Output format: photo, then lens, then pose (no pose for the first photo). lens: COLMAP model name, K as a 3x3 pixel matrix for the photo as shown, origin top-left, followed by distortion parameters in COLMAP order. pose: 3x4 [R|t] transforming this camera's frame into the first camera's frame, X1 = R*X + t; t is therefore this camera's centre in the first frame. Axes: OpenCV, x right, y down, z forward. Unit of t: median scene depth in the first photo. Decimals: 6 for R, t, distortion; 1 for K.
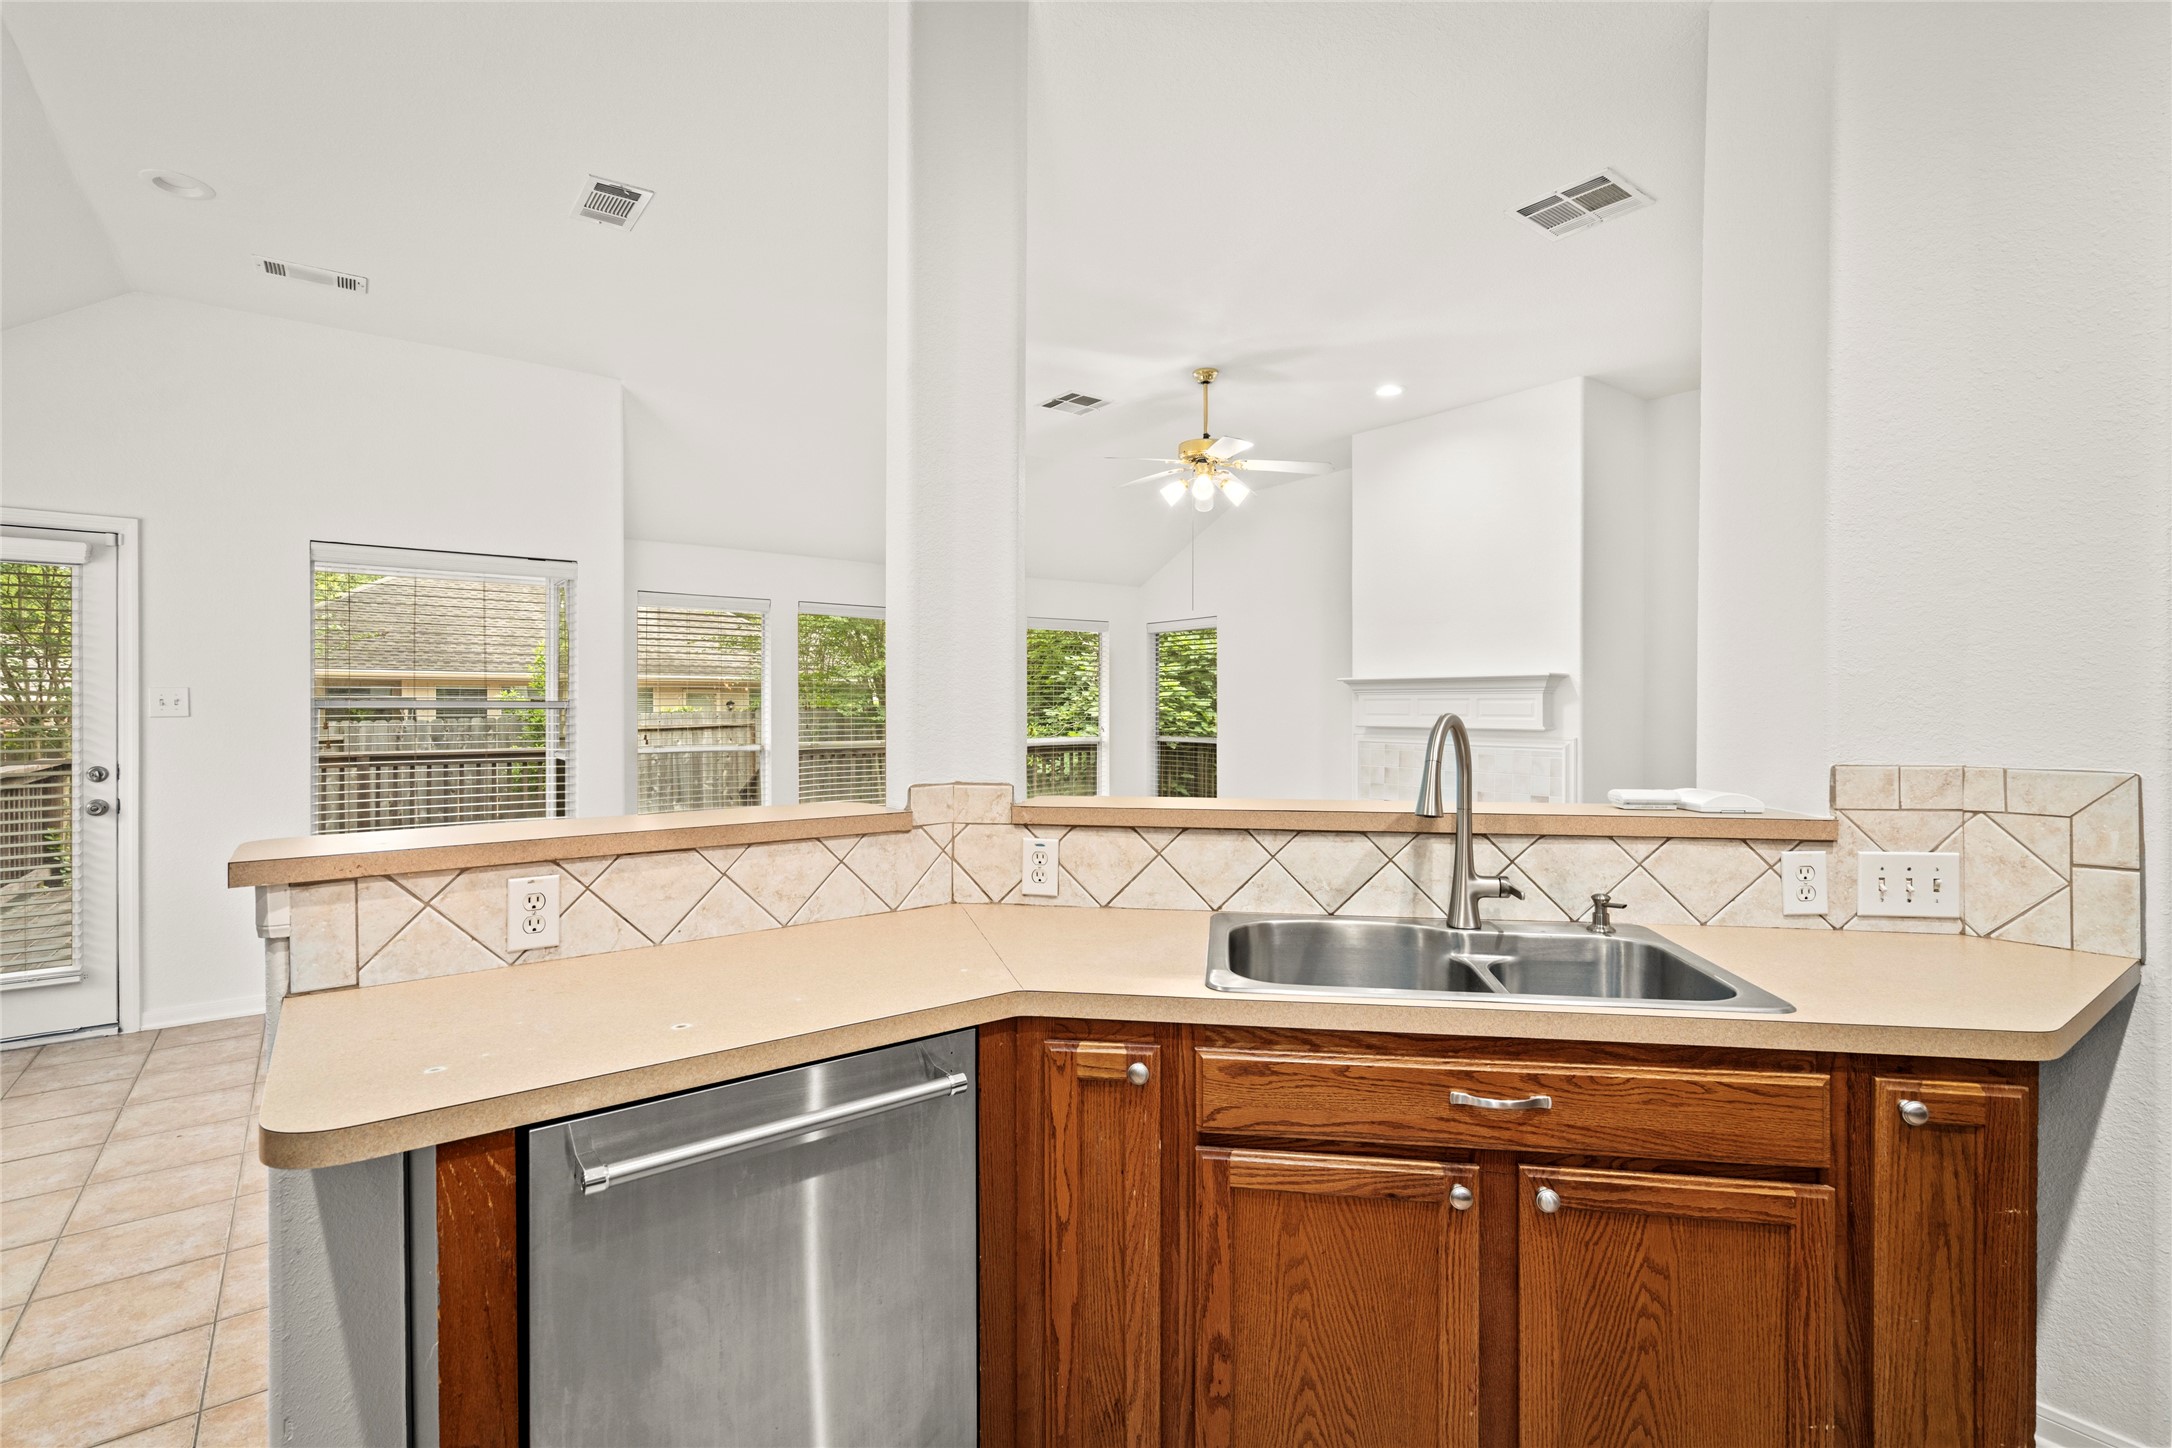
lens RADIAL K [[992.1, 0, 1070.9], [0, 992.1, 708.1], [0, 0, 1]] dist [0.000370, -0.000371]
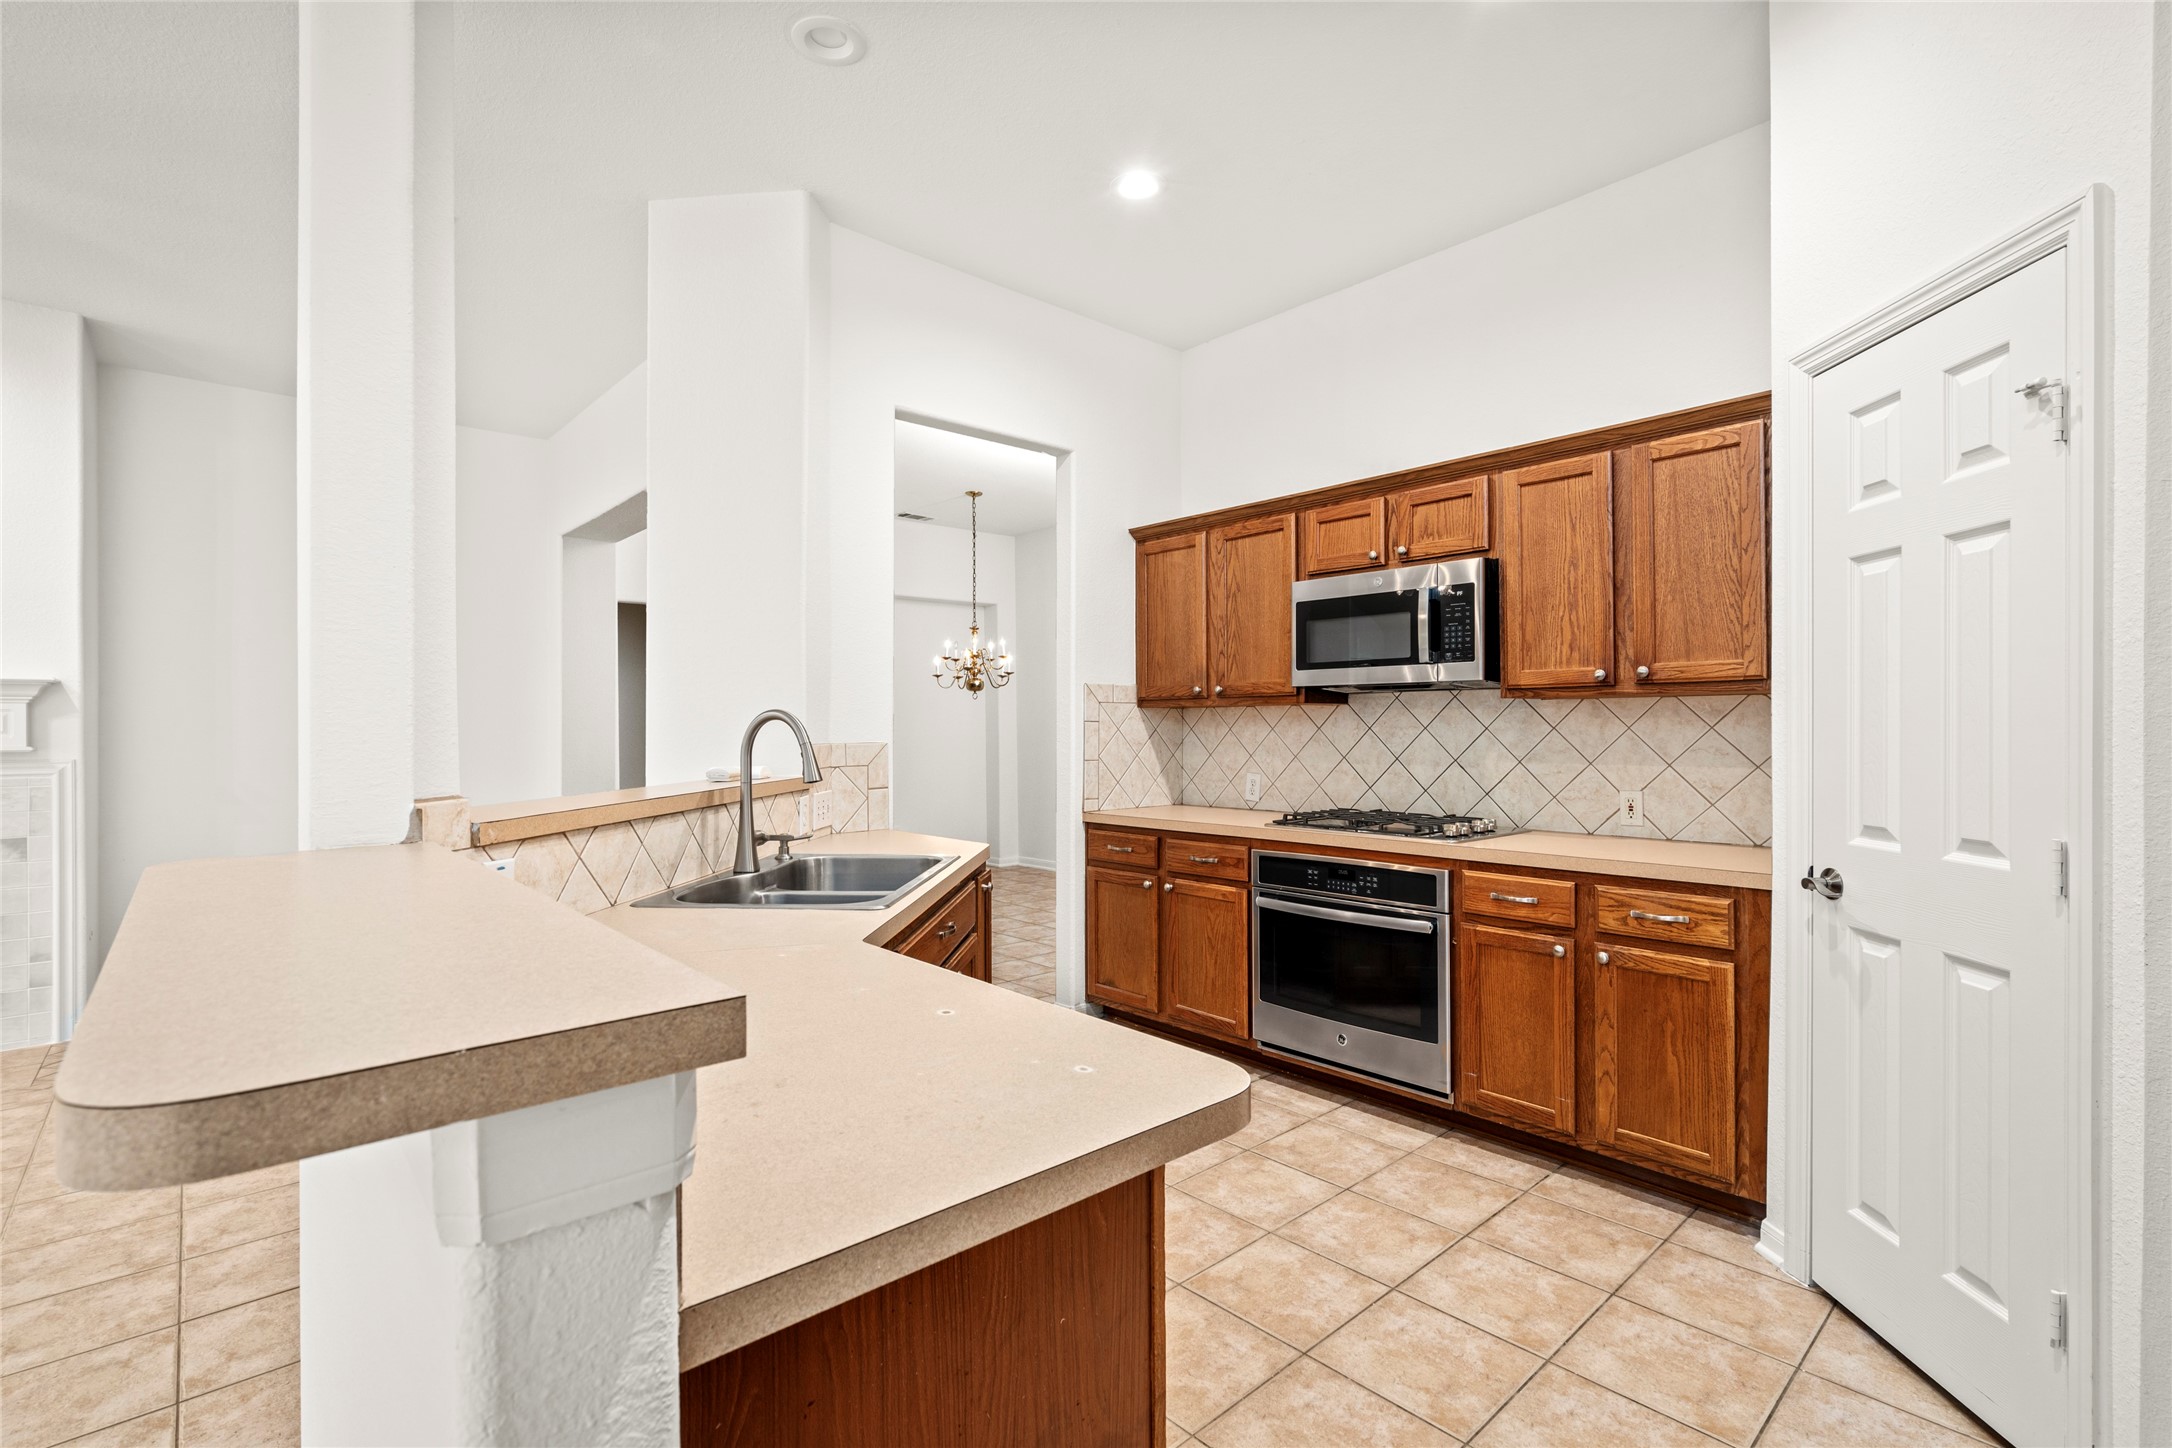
lens RADIAL K [[992.1, 0, 1078.1], [0, 992.1, 729.8], [0, 0, 1]] dist [0.000370, -0.000371]
pose [[-0.075109, -0.000416, 0.997175, -0.449170], [0.008877, 0.999960, 0.001085, 0.016282], [-0.997136, 0.008934, -0.075102, 0.315320]]
